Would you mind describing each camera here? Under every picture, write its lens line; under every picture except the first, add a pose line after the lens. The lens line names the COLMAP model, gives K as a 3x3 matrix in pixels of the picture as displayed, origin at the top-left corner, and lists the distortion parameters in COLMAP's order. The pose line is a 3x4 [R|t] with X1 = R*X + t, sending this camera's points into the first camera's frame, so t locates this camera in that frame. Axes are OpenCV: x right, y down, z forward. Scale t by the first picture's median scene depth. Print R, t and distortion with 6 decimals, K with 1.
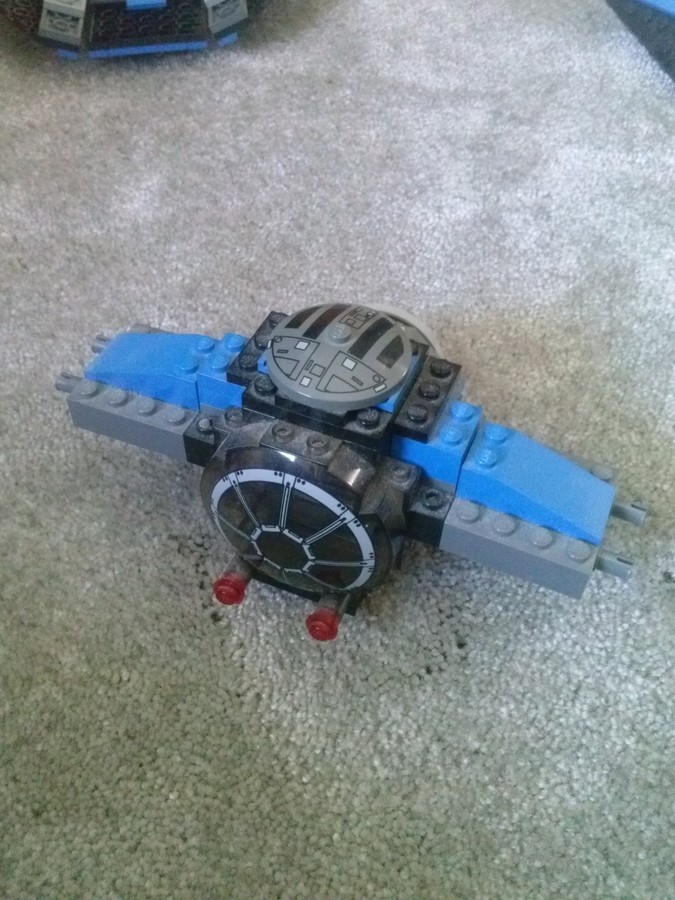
lens RADIAL K [[780.4, 0, 336.6], [0, 780.4, 450.4], [0, 0, 1]] dist [0.000386, 0.000056]
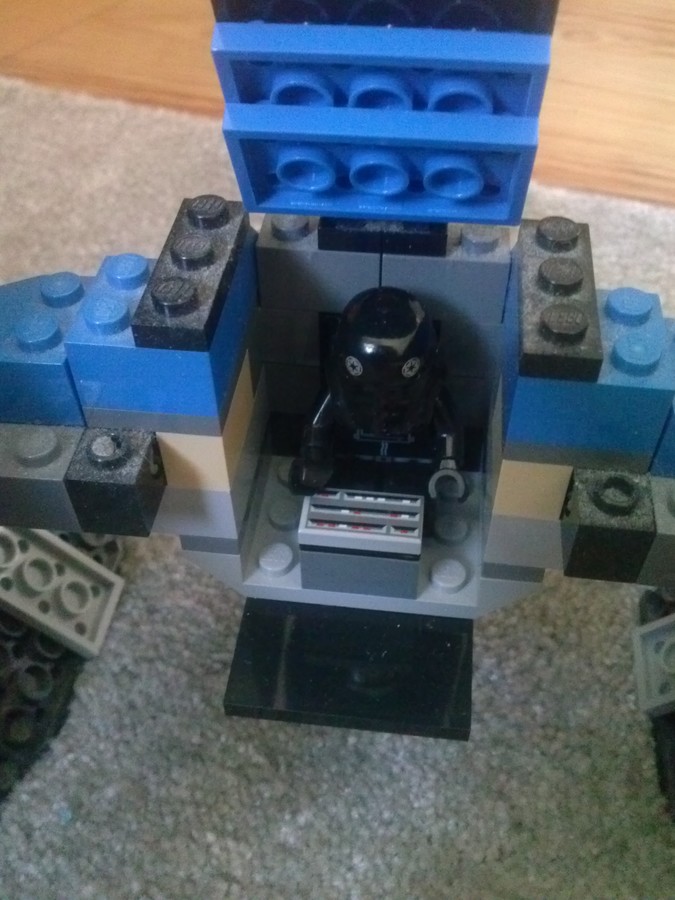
lens RADIAL K [[780.4, 0, 336.6], [0, 780.4, 449.8], [0, 0, 1]] dist [0.000386, 0.000056]
pose [[0.960676, -0.224312, 0.163663, -0.111416], [0.220277, 0.974505, 0.042641, -0.021459], [-0.169055, -0.004913, 0.985594, 0.504615]]
